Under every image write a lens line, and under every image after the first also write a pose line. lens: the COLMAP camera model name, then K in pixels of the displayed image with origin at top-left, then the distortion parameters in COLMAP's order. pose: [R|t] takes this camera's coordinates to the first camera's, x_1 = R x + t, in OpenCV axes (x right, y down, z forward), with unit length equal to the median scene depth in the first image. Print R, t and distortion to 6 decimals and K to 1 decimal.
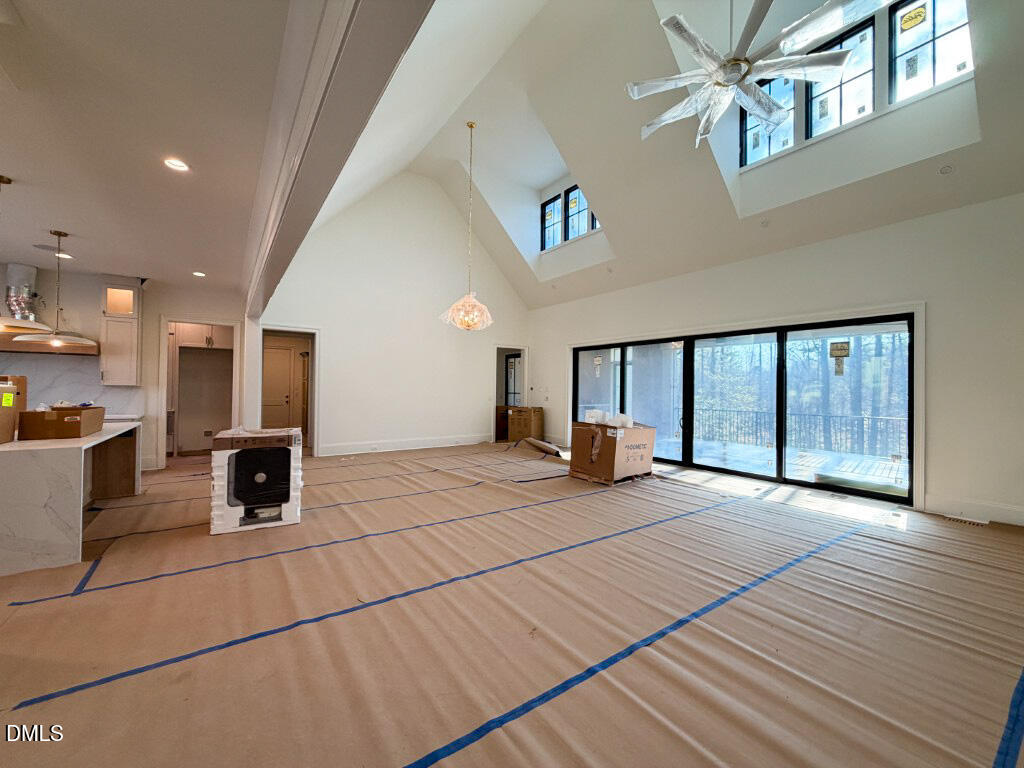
lens RADIAL K [[406.9, 0, 509.5], [0, 406.9, 383.7], [0, 0, 1]] dist [-0.000884, -0.000114]
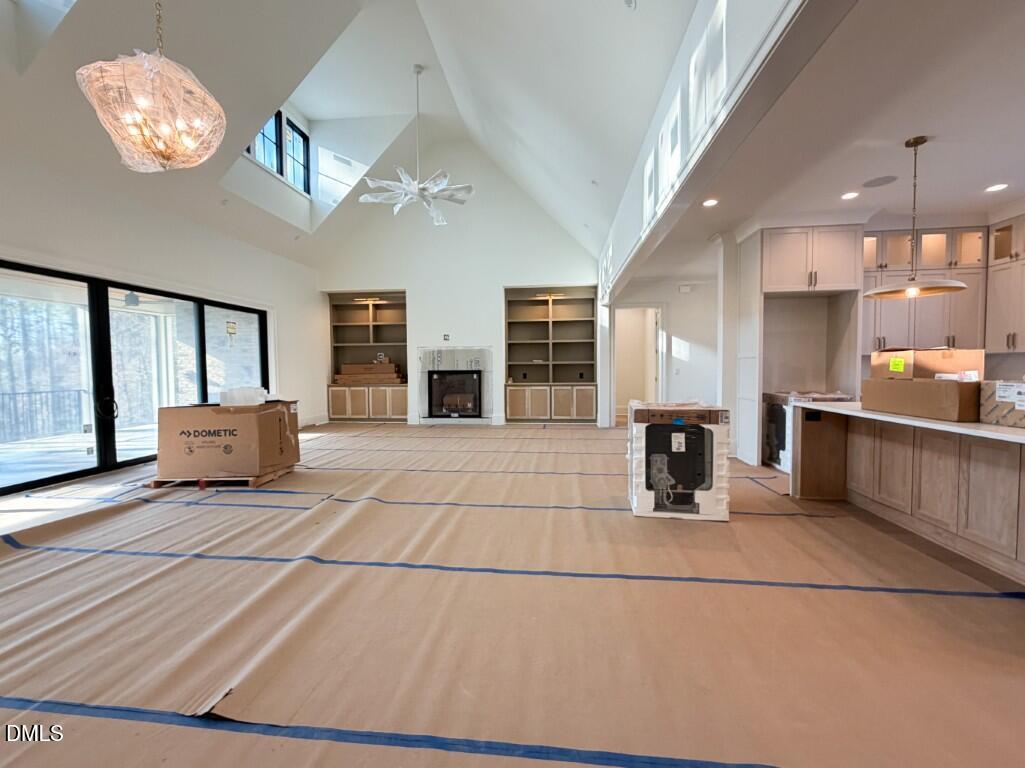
lens RADIAL K [[424.8, 0, 511.0], [0, 424.8, 383.3], [0, 0, 1]] dist [-0.000668, 0.000128]
pose [[-0.750927, -0.029686, 0.659718, -0.652888], [-0.006272, 0.999265, 0.037826, 0.030014], [-0.660356, 0.024267, -0.750561, 1.314325]]
